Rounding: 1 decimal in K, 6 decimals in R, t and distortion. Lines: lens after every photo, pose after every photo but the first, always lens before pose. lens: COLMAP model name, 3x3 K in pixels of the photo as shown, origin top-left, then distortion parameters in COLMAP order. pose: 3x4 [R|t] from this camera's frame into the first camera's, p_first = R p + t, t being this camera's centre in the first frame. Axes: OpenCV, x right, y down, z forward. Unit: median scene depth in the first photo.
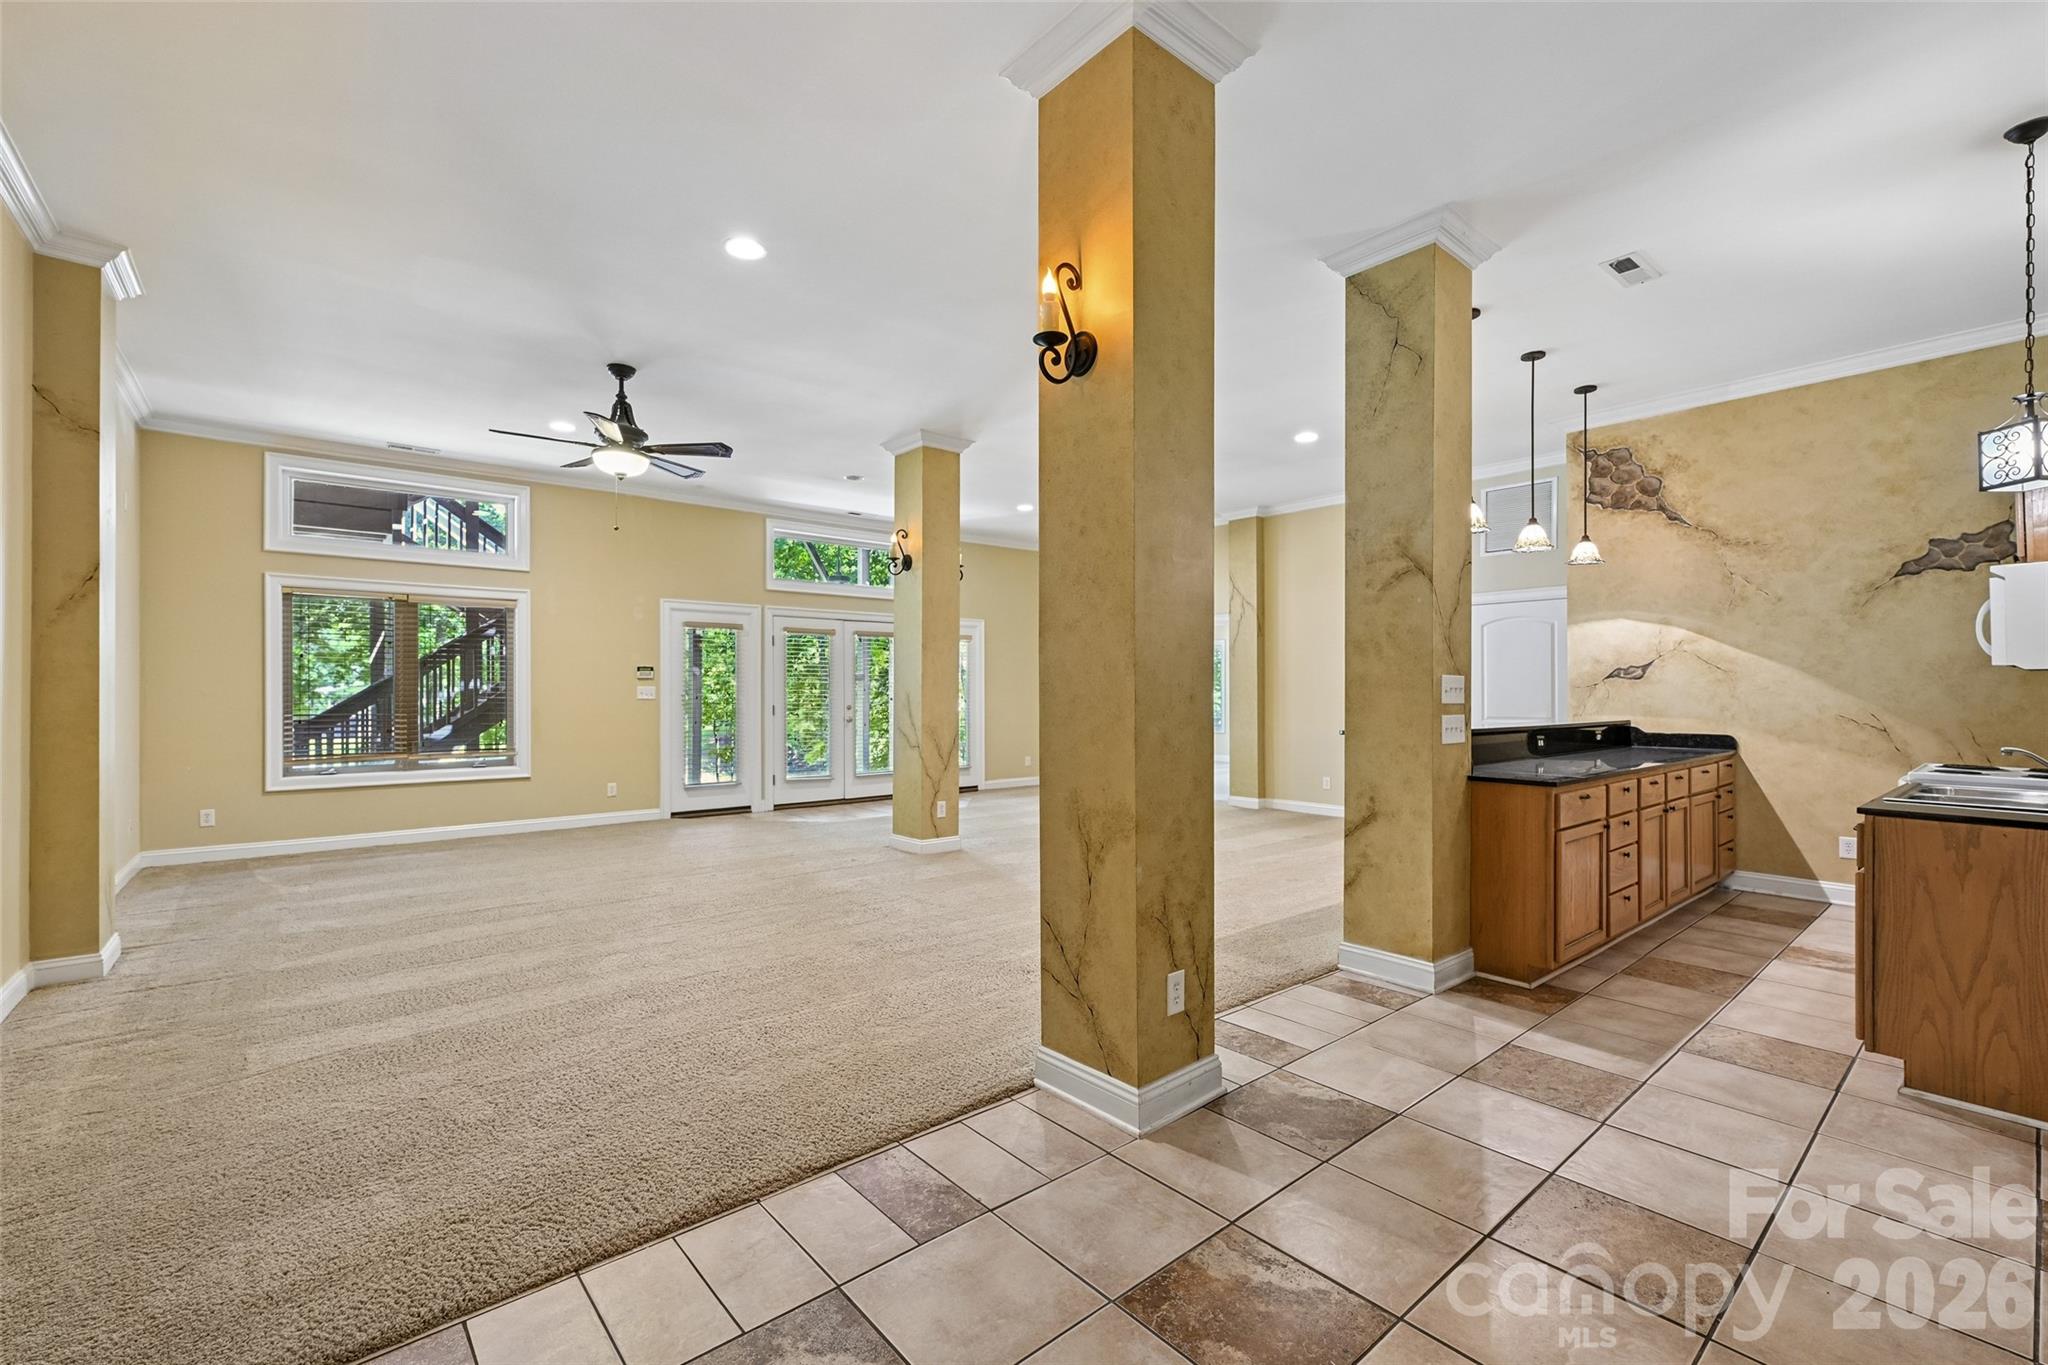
lens RADIAL K [[877.1, 0, 1018.0], [0, 877.1, 685.3], [0, 0, 1]] dist [0.002913, 0.000586]
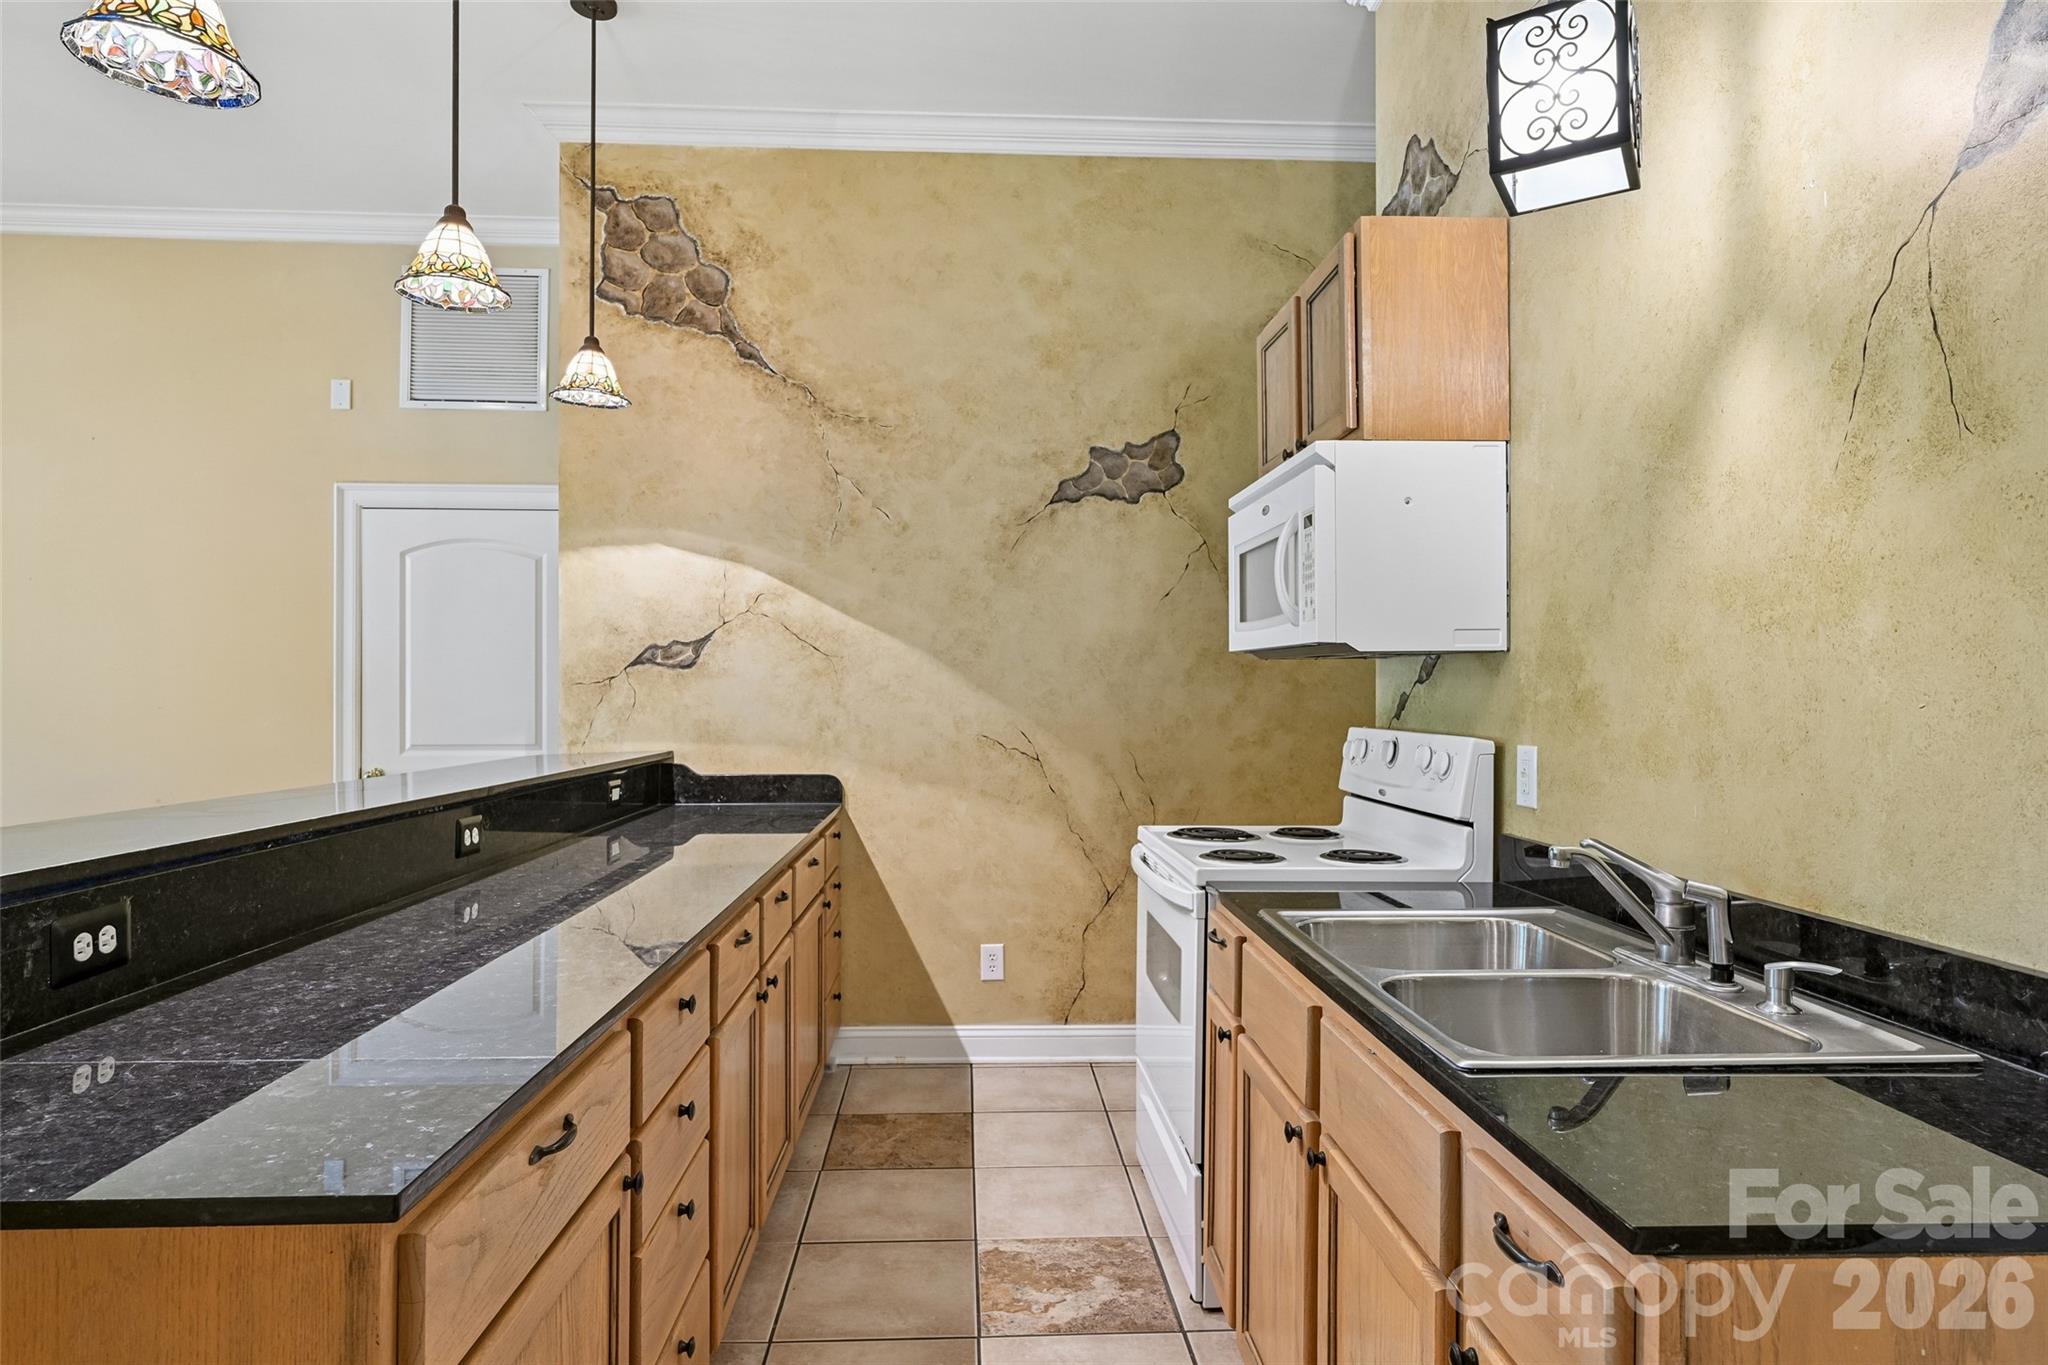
lens RADIAL K [[1152.6, 0, 1022.5], [0, 1152.6, 691.4], [0, 0, 1]] dist [0.003124, 0.000161]
pose [[0.606195, 0.001934, 0.795314, 0.325781], [-0.008431, 0.999956, 0.003994, 0.002173], [-0.795272, -0.009127, 0.606185, 0.488653]]
